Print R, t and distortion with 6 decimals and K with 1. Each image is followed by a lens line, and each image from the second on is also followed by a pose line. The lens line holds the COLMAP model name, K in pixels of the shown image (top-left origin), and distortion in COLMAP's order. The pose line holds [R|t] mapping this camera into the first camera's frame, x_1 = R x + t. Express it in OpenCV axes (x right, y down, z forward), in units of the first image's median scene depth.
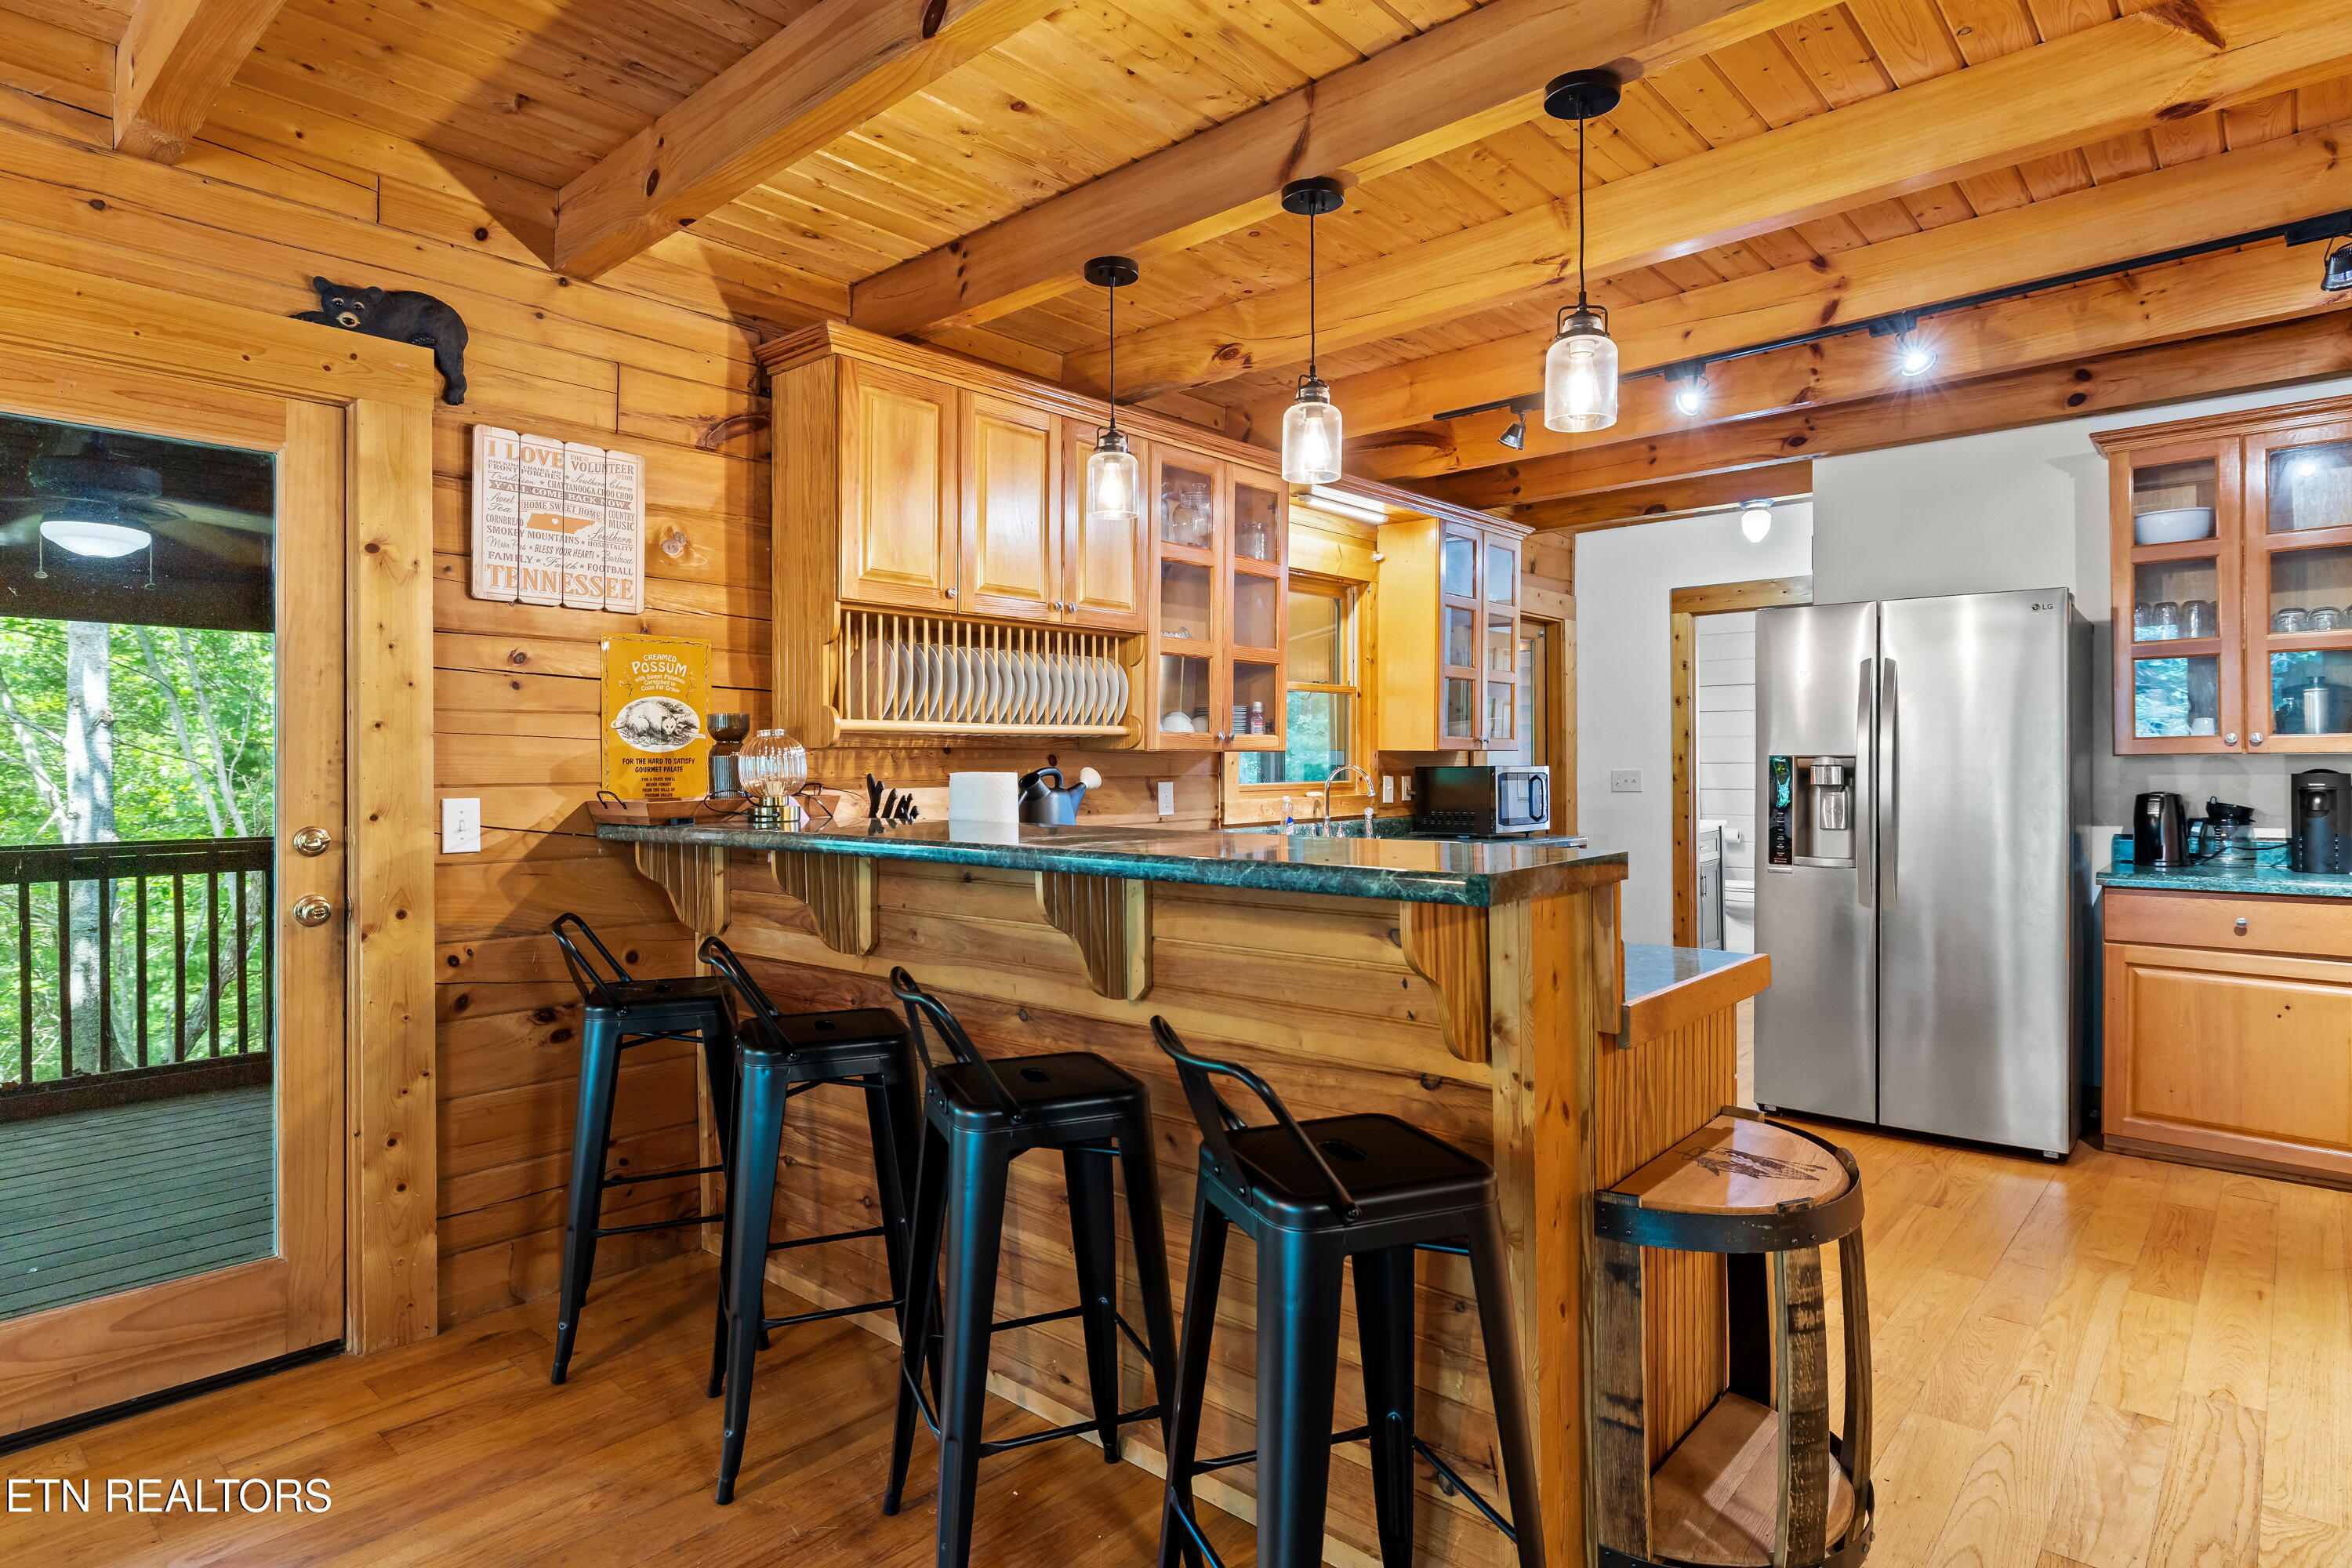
lens RADIAL K [[1254.4, 0, 1171.7], [0, 1254.4, 770.1], [0, 0, 1]] dist [-0.002210, -0.000148]
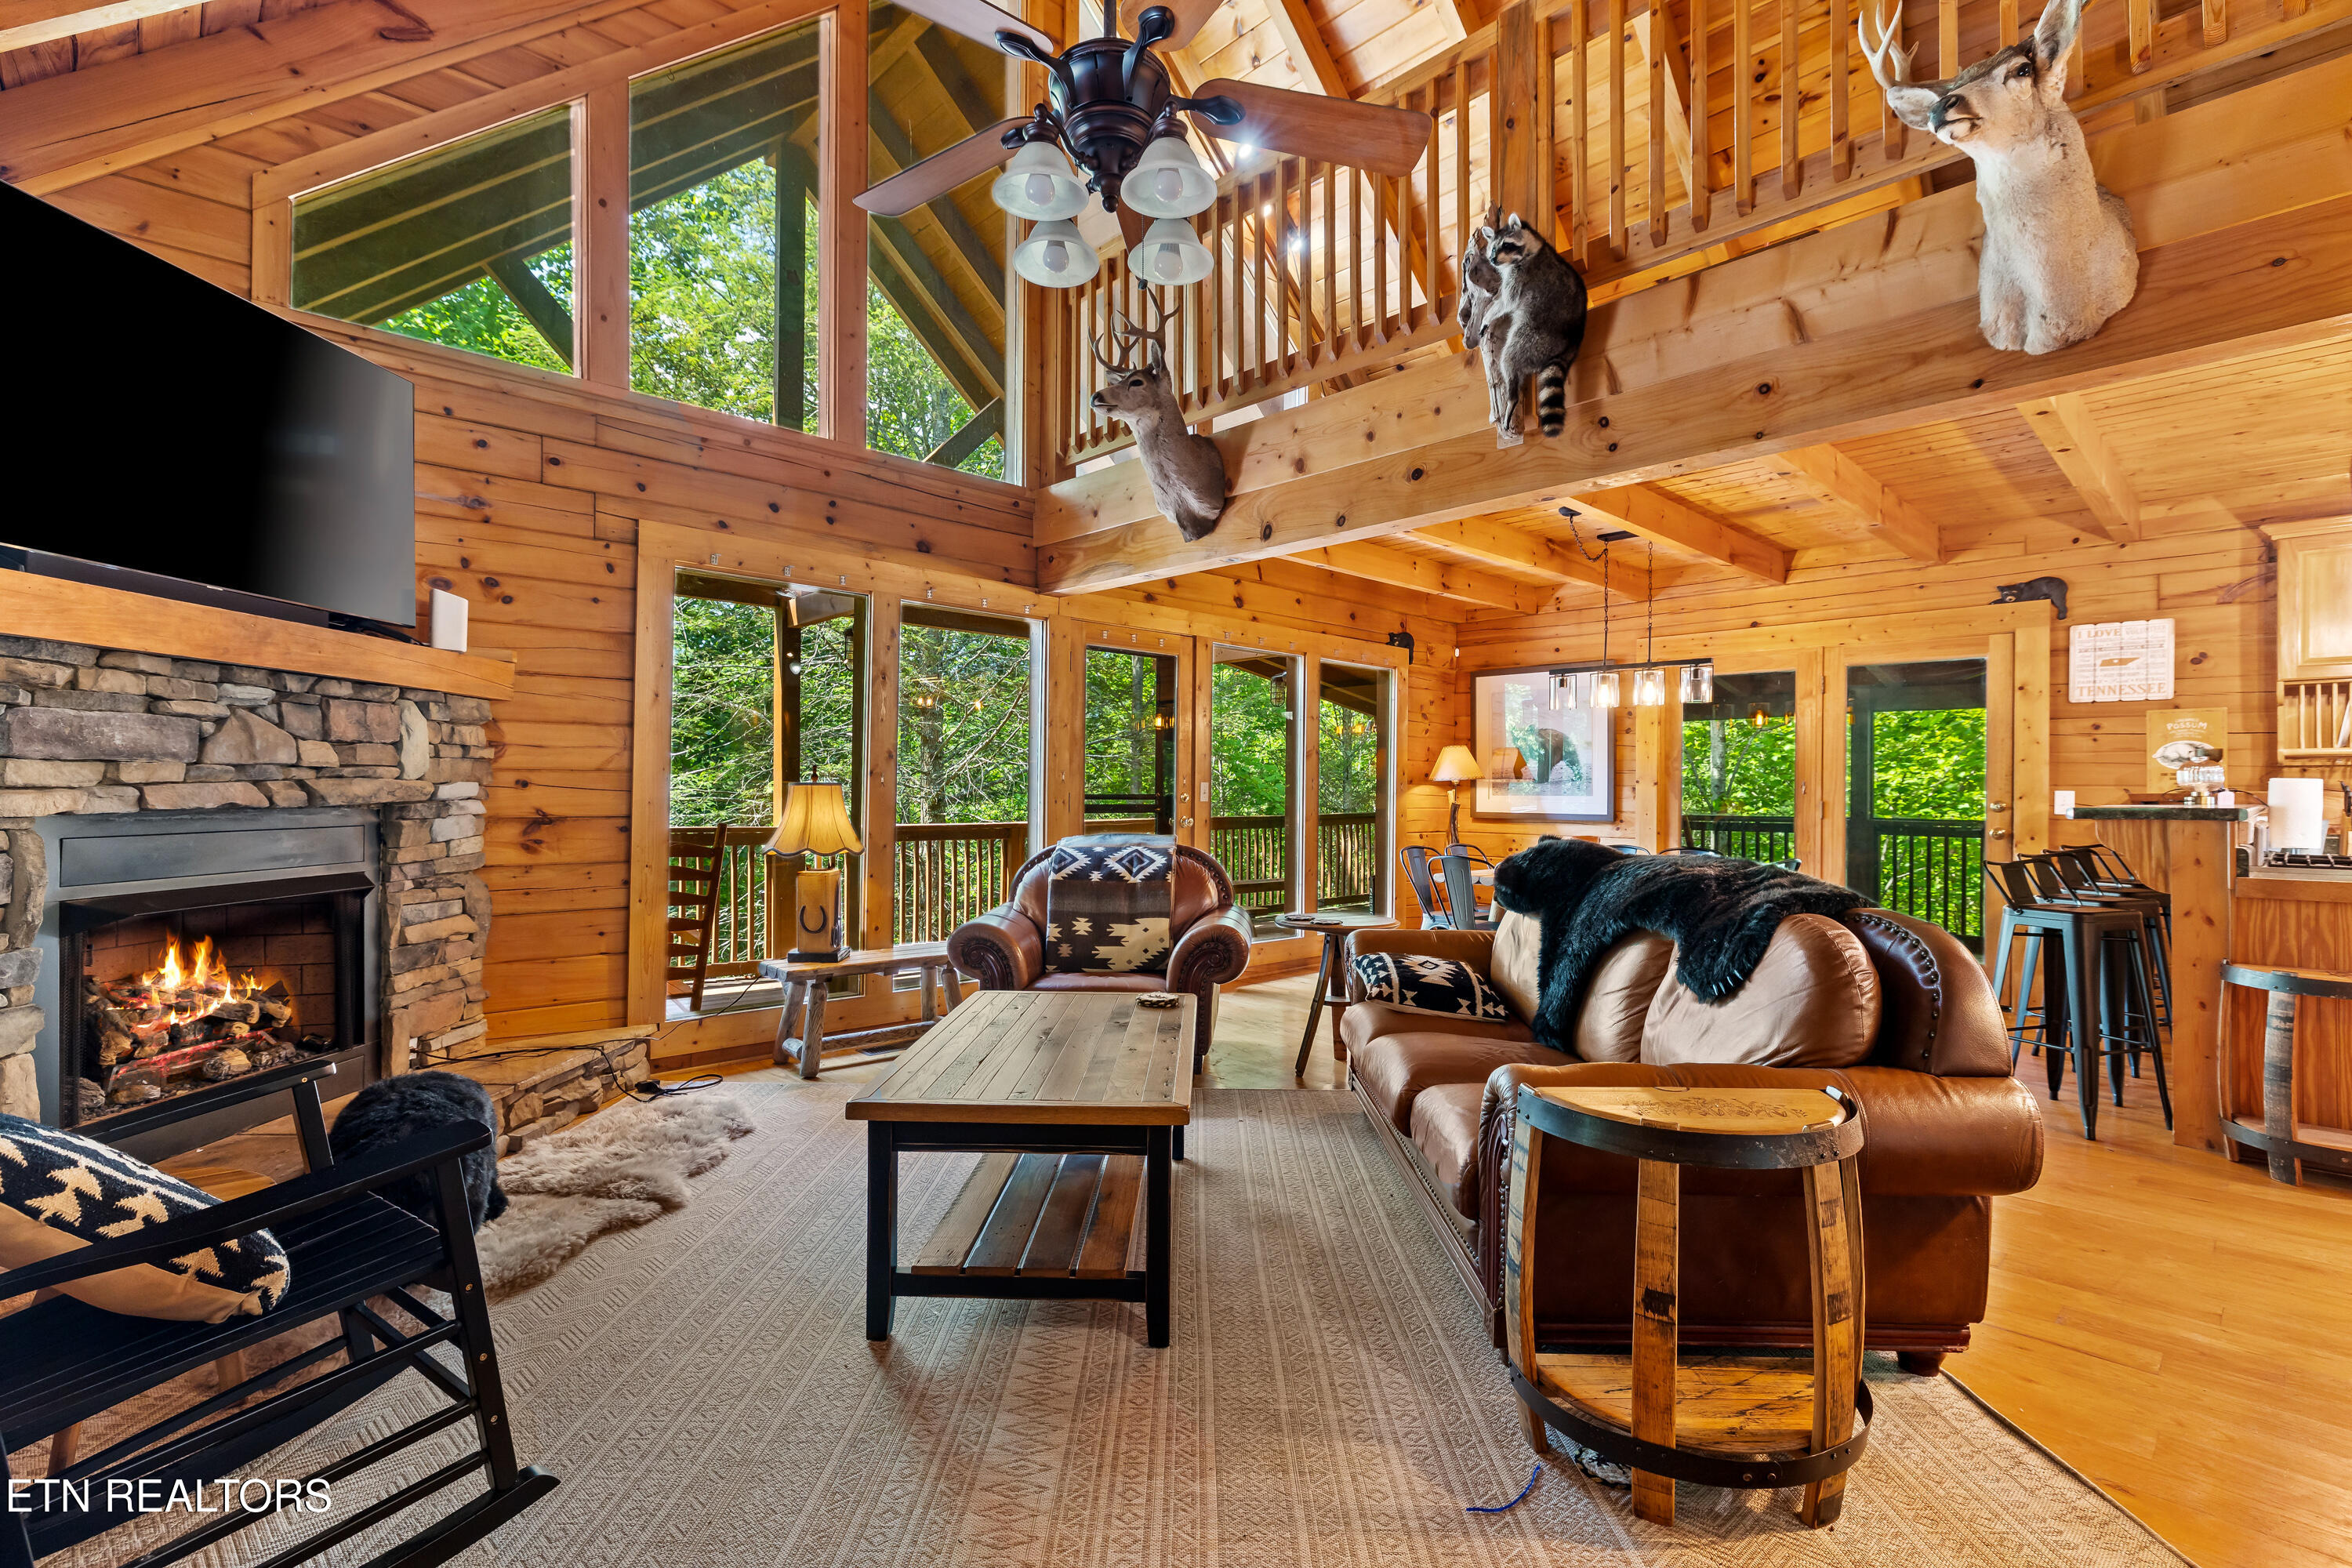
lens RADIAL K [[1097.7, 0, 1184.5], [0, 1097.7, 781.8], [0, 0, 1]] dist [0.006471, 0.001014]
pose [[-0.064663, -0.001916, -0.997905, 1.239648], [-0.008673, 0.999961, -0.001358, 0.018129], [0.997869, 0.008567, -0.064677, -0.378170]]
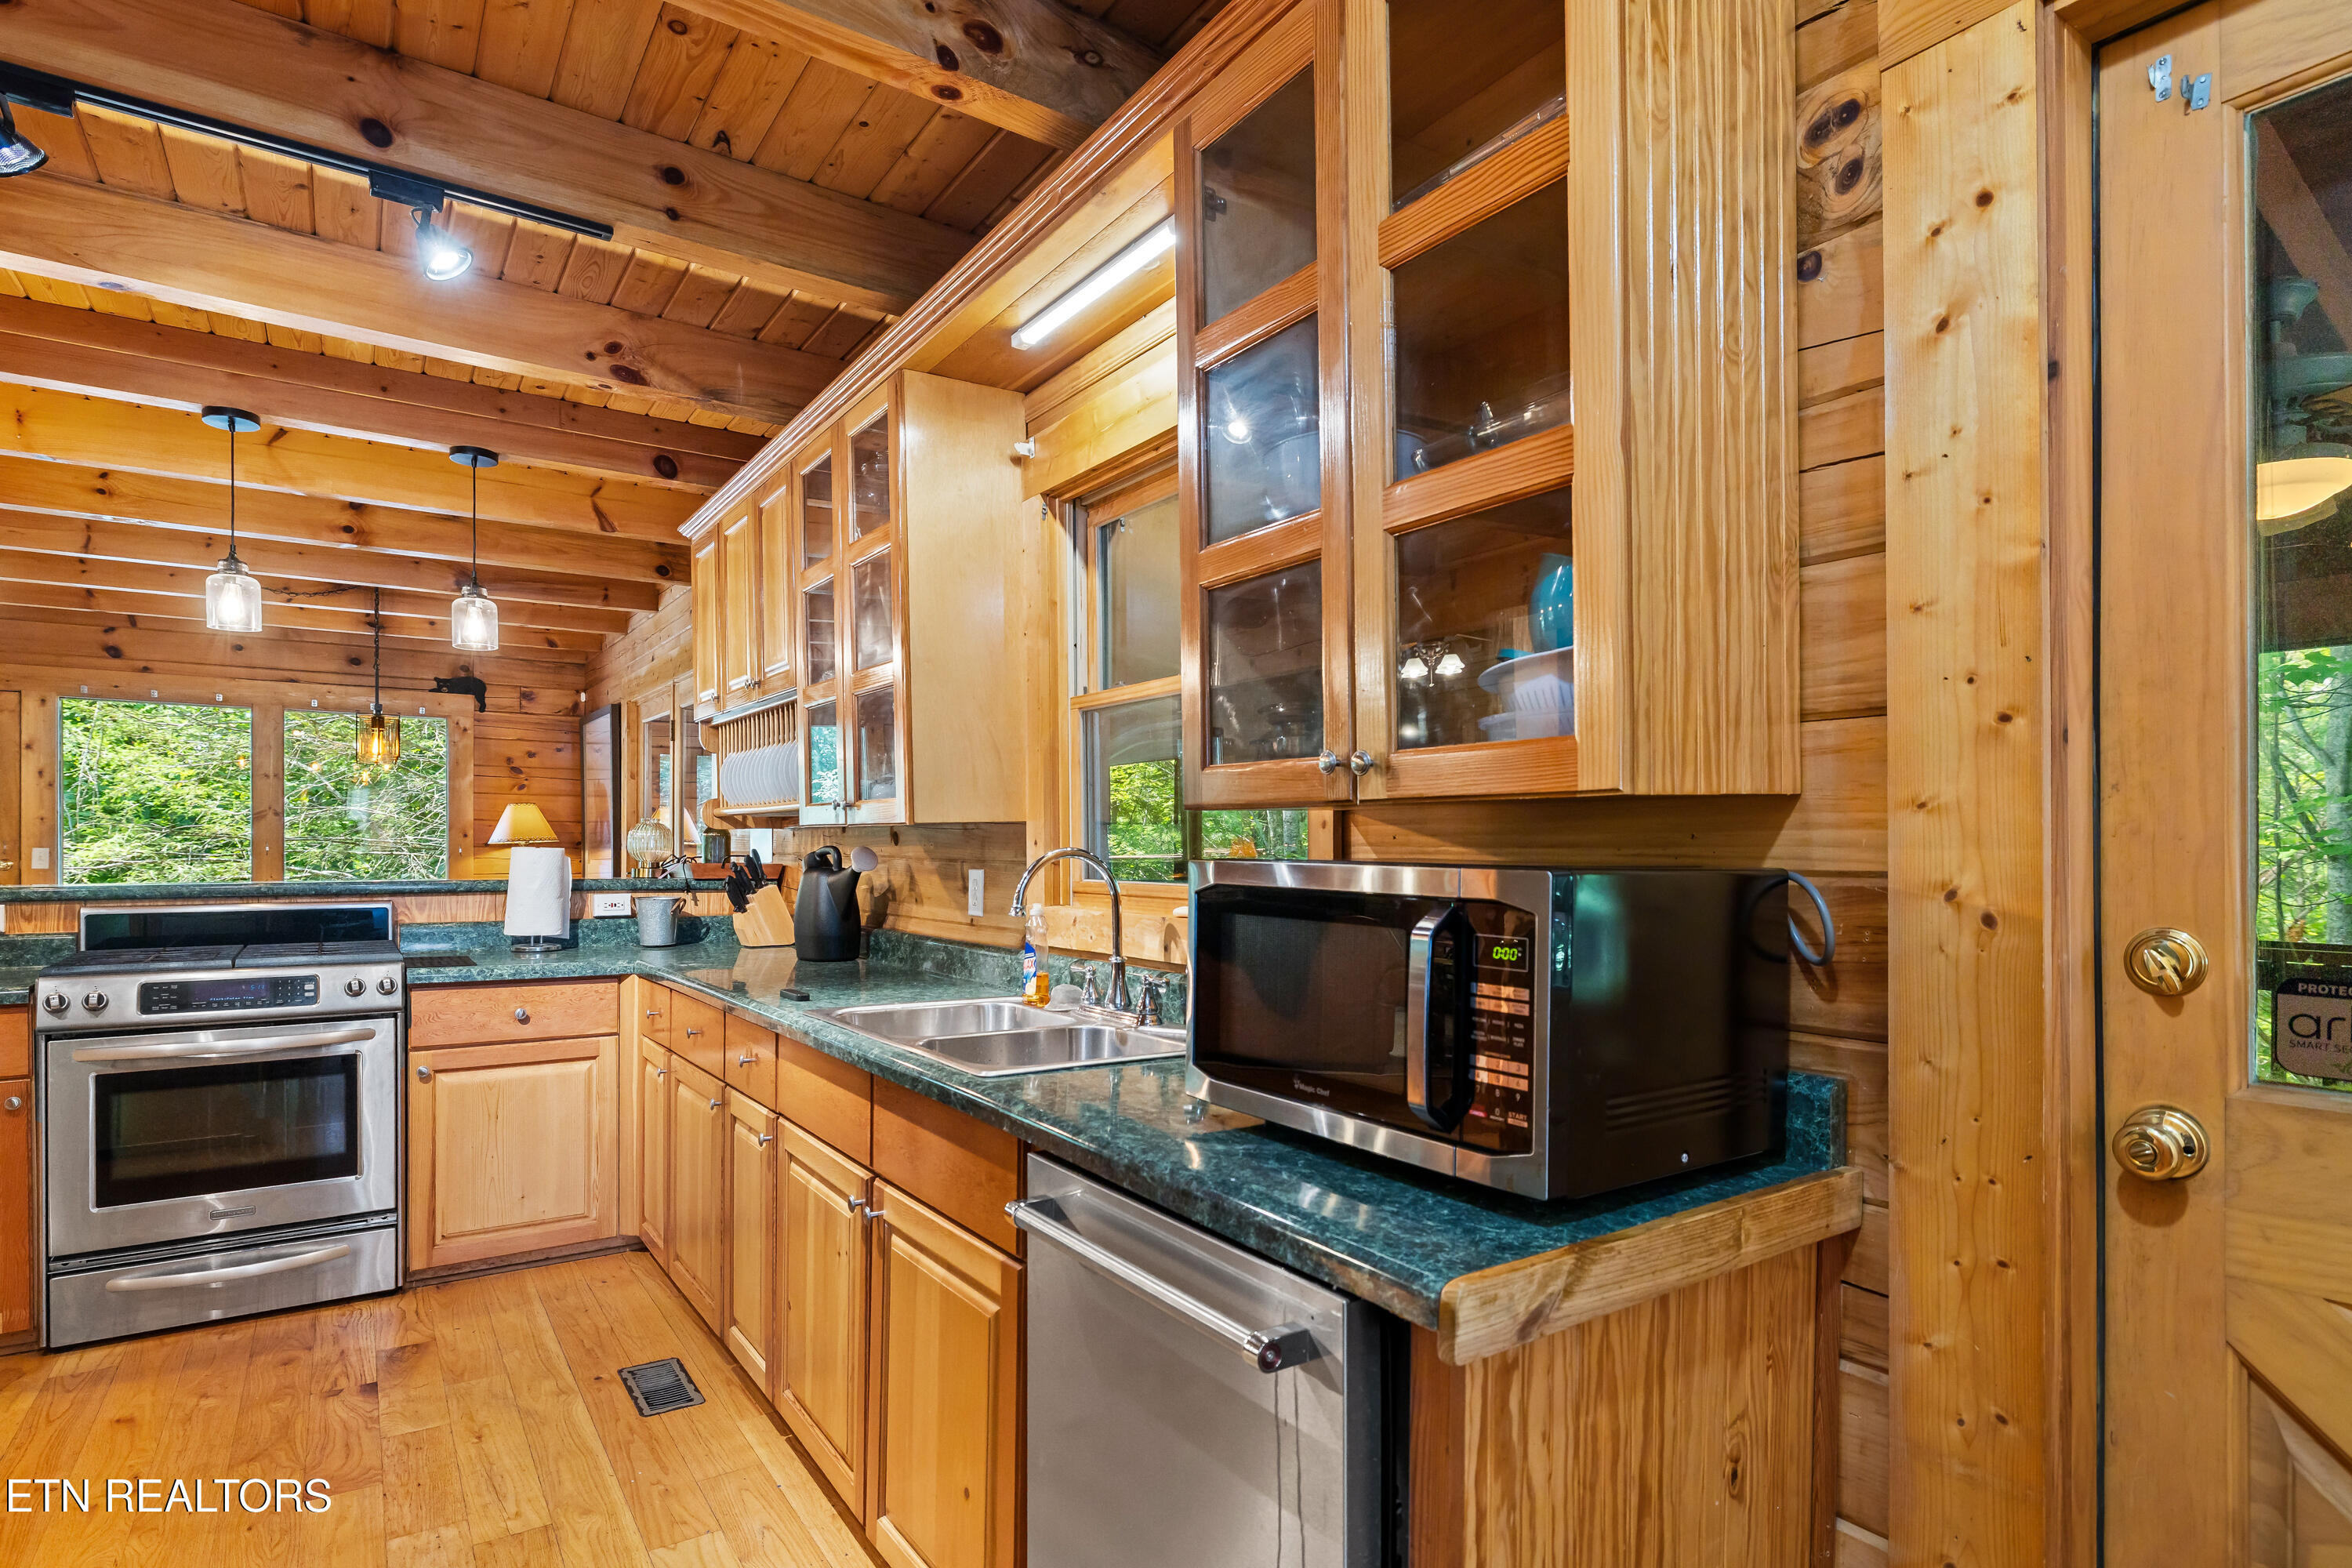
lens RADIAL K [[1222.8, 0, 1171.1], [0, 1222.8, 847.5], [0, 0, 1]] dist [-0.001995, 0.000712]
pose [[-0.239969, 0.008722, -0.970741, 0.830280], [-0.005265, 0.999933, 0.010285, -0.013554], [0.970766, 0.007579, -0.239907, 1.668997]]
